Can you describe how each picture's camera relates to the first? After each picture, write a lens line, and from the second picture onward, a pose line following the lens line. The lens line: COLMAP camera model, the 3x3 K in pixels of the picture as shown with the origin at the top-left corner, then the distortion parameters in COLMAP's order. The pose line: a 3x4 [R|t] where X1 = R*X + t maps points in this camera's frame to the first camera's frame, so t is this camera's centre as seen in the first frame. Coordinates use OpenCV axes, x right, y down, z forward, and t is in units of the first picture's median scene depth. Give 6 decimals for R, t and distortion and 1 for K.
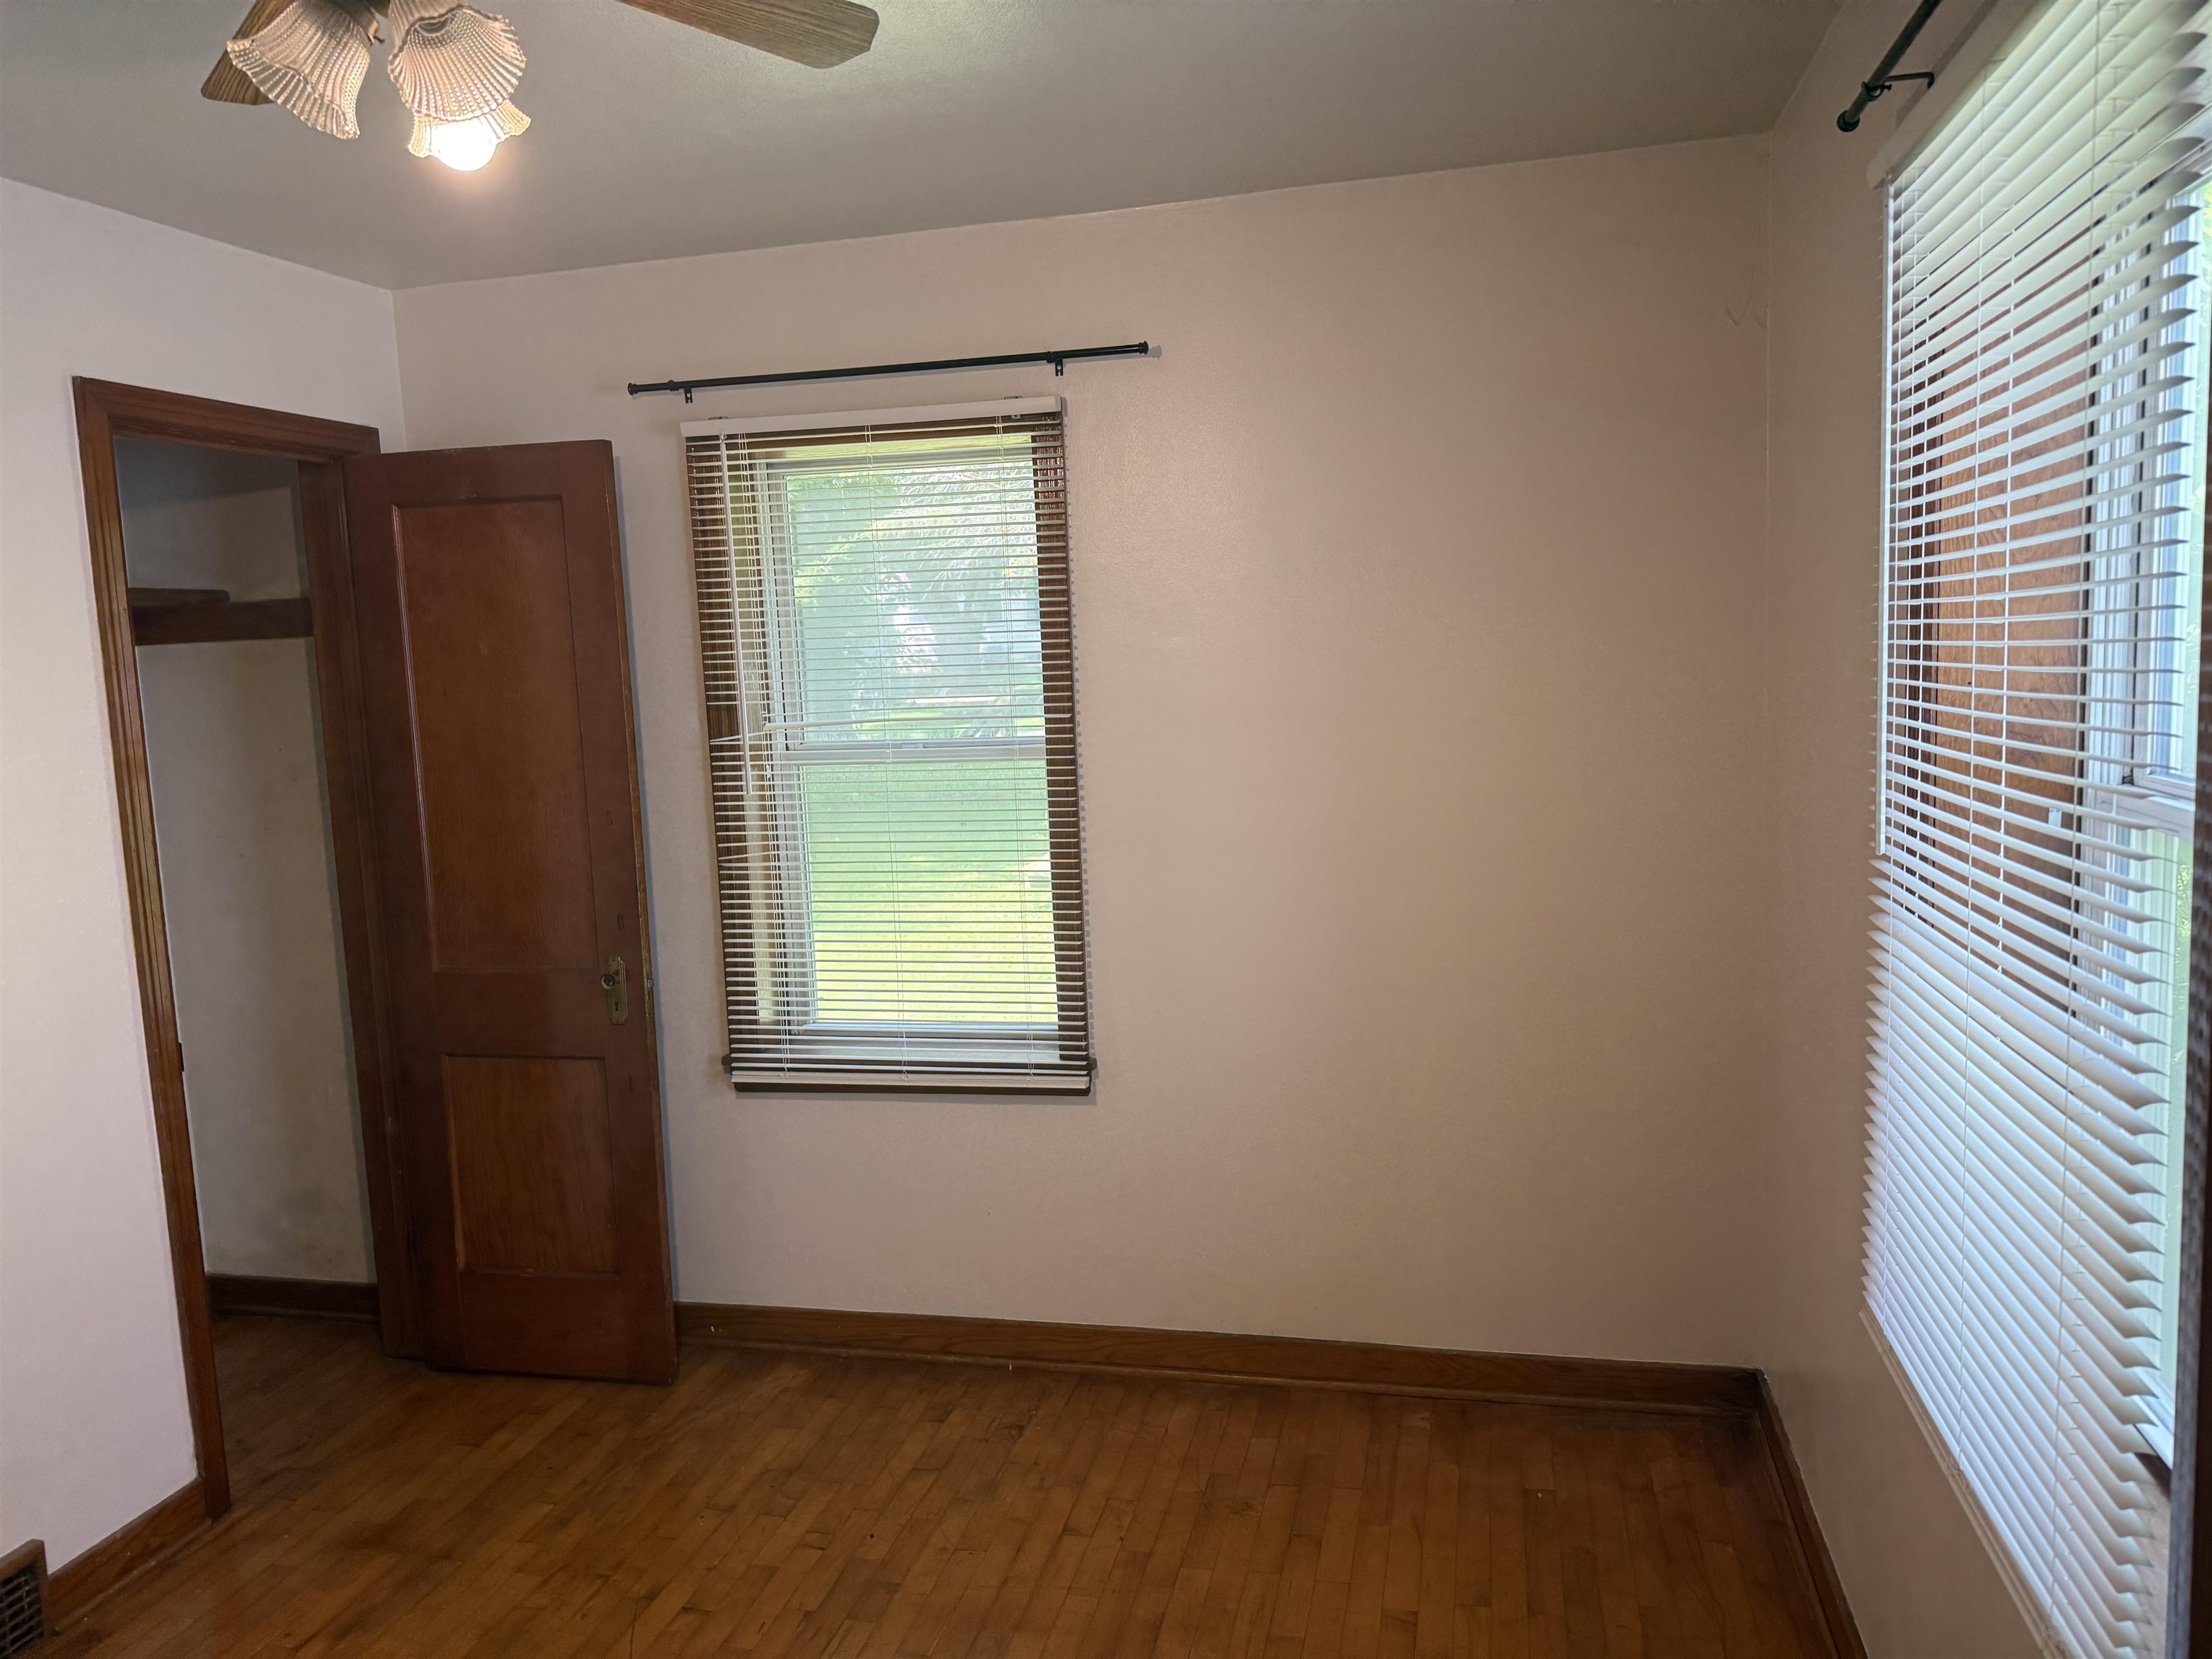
lens RADIAL K [[1571.2, 0, 1105.8], [0, 1571.2, 821.5], [0, 0, 1]] dist [0.145362, -0.228419]
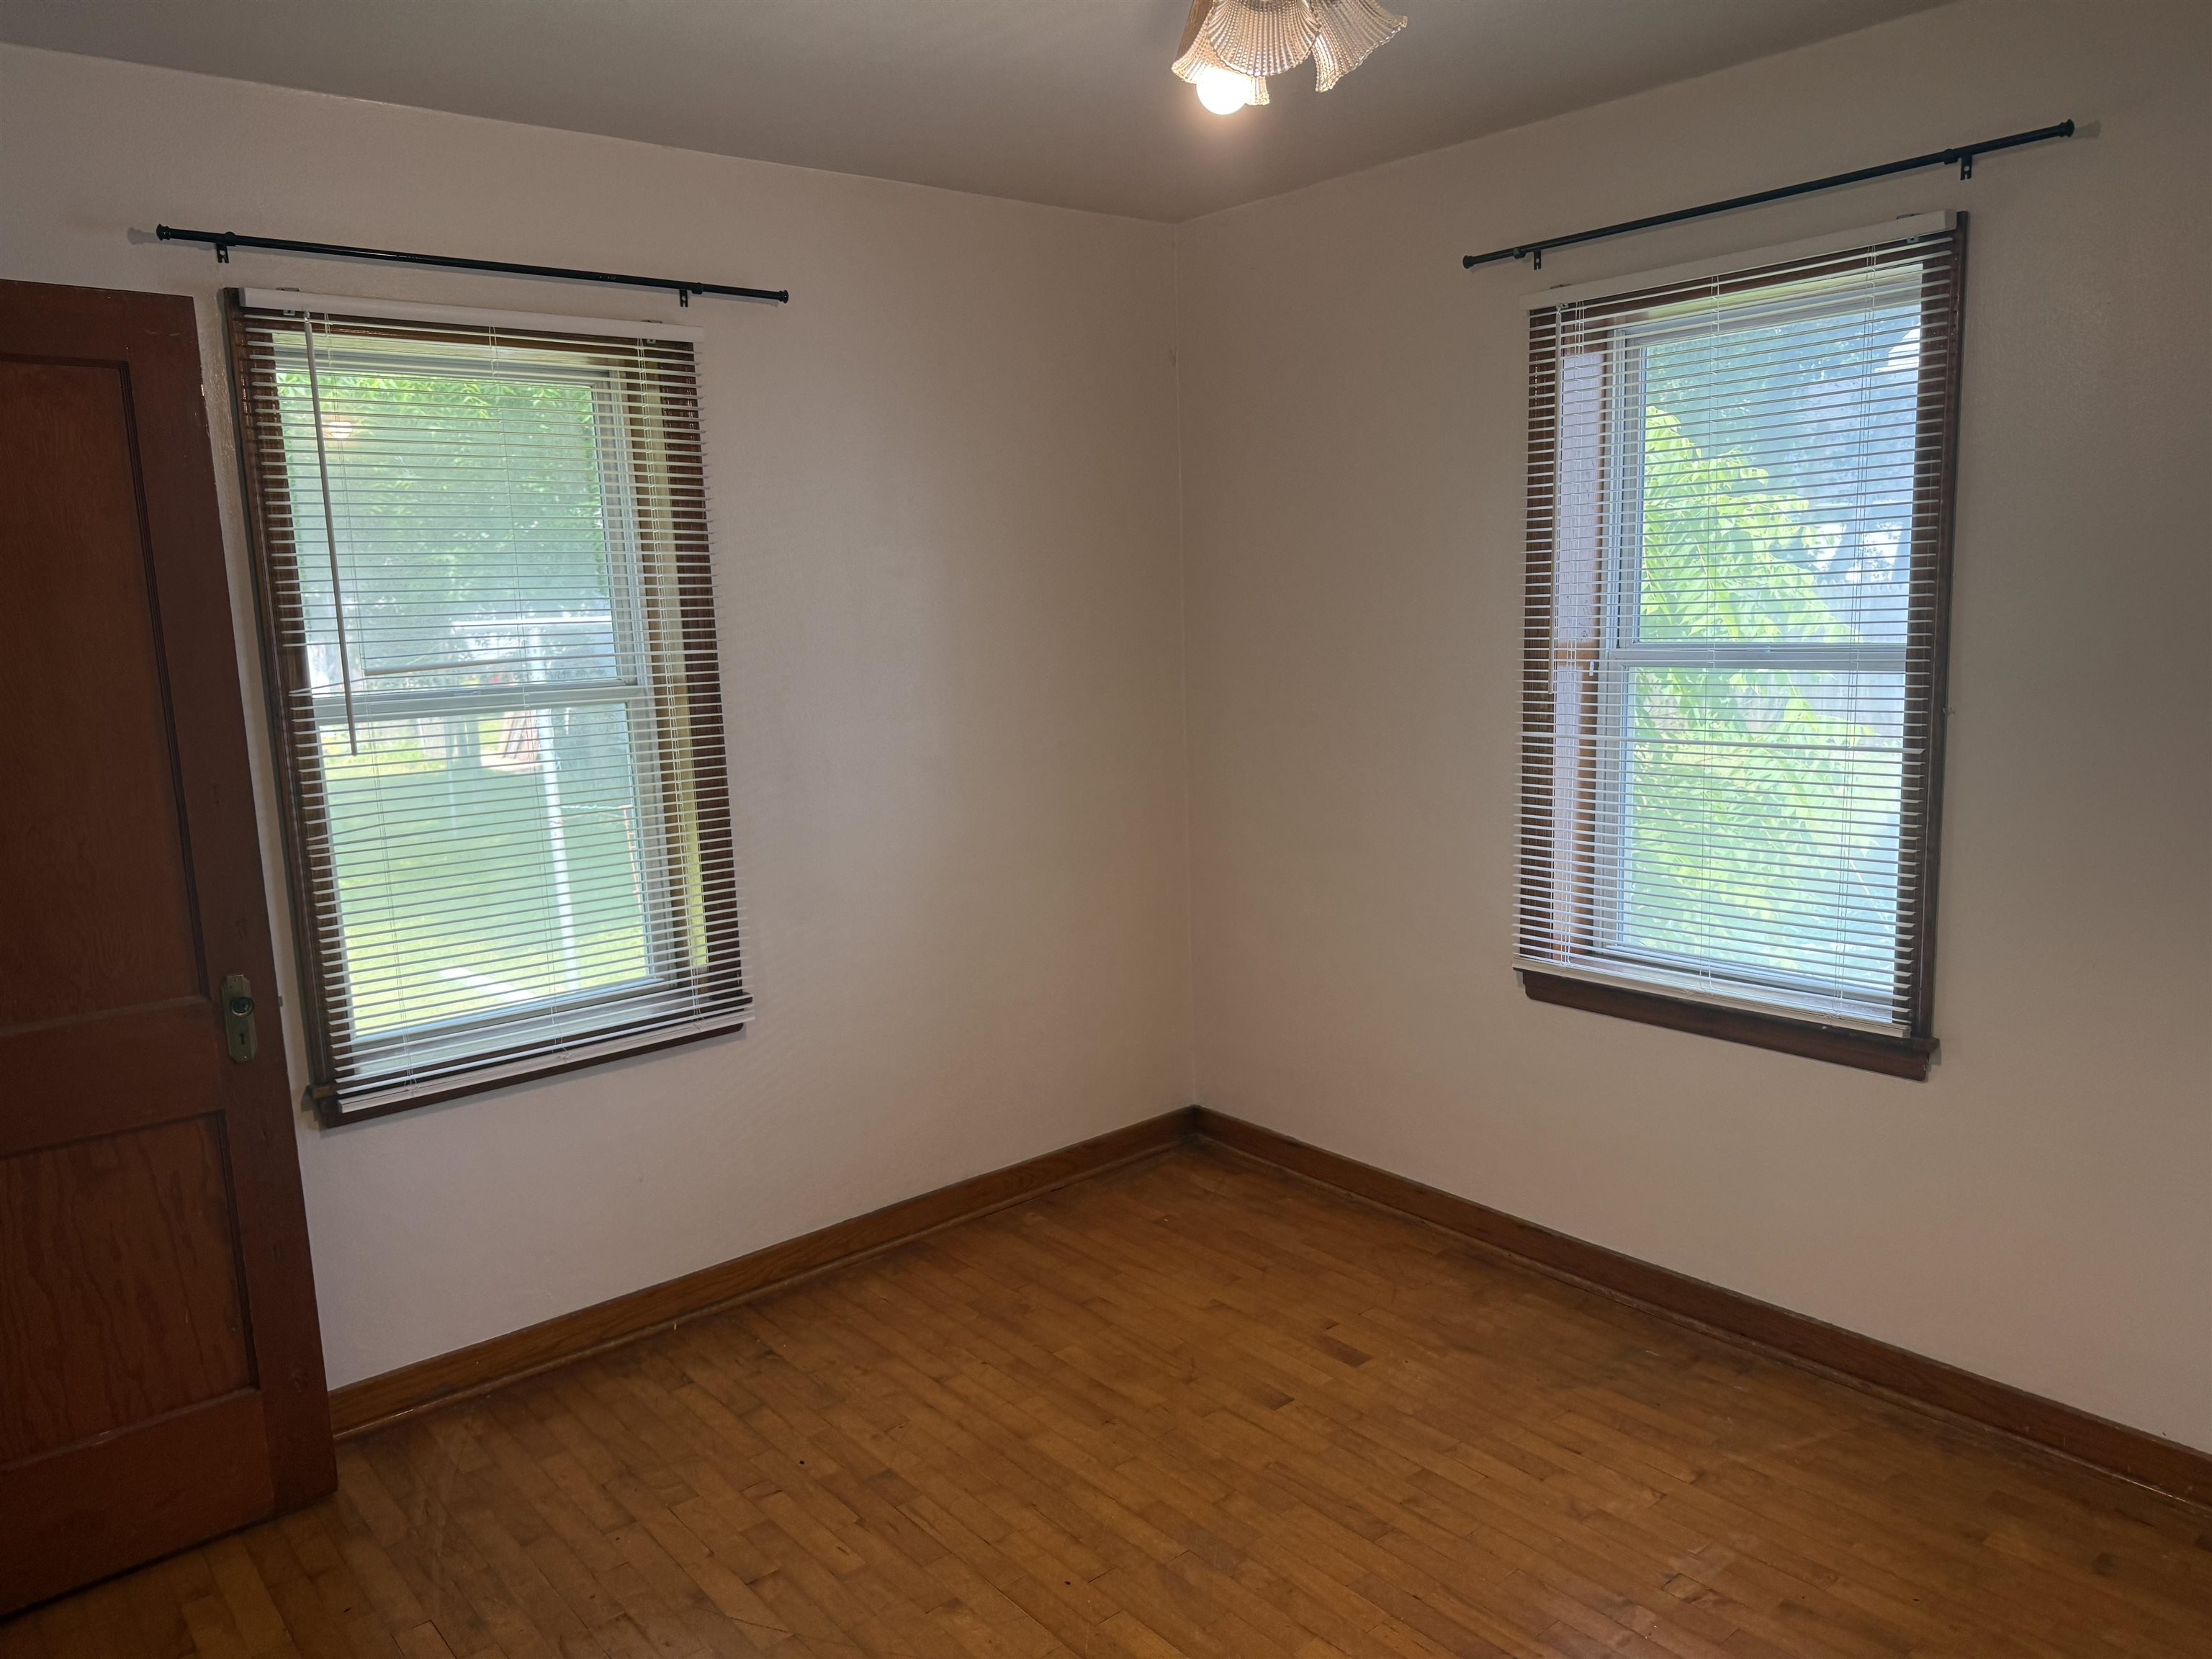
lens RADIAL K [[1574.6, 0, 1106.0], [0, 1574.6, 829.5], [0, 0, 1]] dist [0.000709, -0.001167]
pose [[0.585569, -0.102276, 0.804145, -0.686463], [0.105261, 0.993203, 0.049671, 0.022777], [-0.803759, 0.055559, 0.592355, 0.216099]]
